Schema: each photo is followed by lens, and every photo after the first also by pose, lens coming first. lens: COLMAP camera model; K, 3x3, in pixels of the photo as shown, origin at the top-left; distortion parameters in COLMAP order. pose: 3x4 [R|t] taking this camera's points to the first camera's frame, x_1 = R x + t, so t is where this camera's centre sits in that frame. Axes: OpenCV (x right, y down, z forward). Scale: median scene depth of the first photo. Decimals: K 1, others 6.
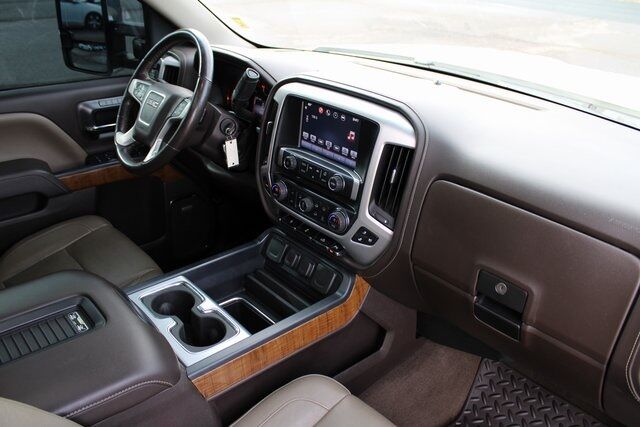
lens RADIAL K [[530.5, 0, 319.2], [0, 530.5, 215.8], [0, 0, 1]] dist [-0.108348, 0.026556]
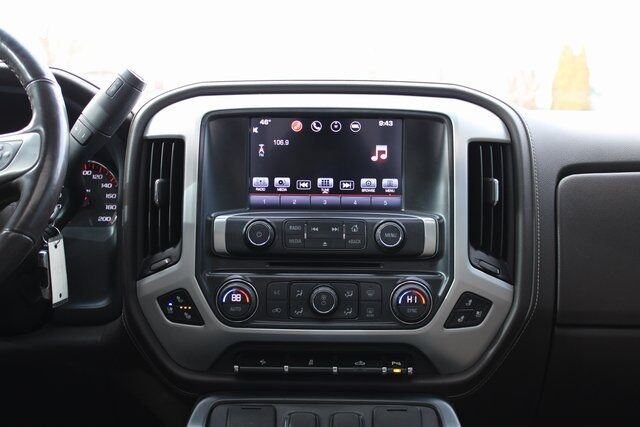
lens RADIAL K [[927.2, 0, 325.1], [0, 927.2, 219.7], [0, 0, 1]] dist [-0.031569, 0.000000]
pose [[0.679423, -0.112407, 0.725085, -0.685494], [0.346549, 0.920192, -0.182071, 0.072589], [-0.646752, 0.374981, 0.664154, 0.391704]]
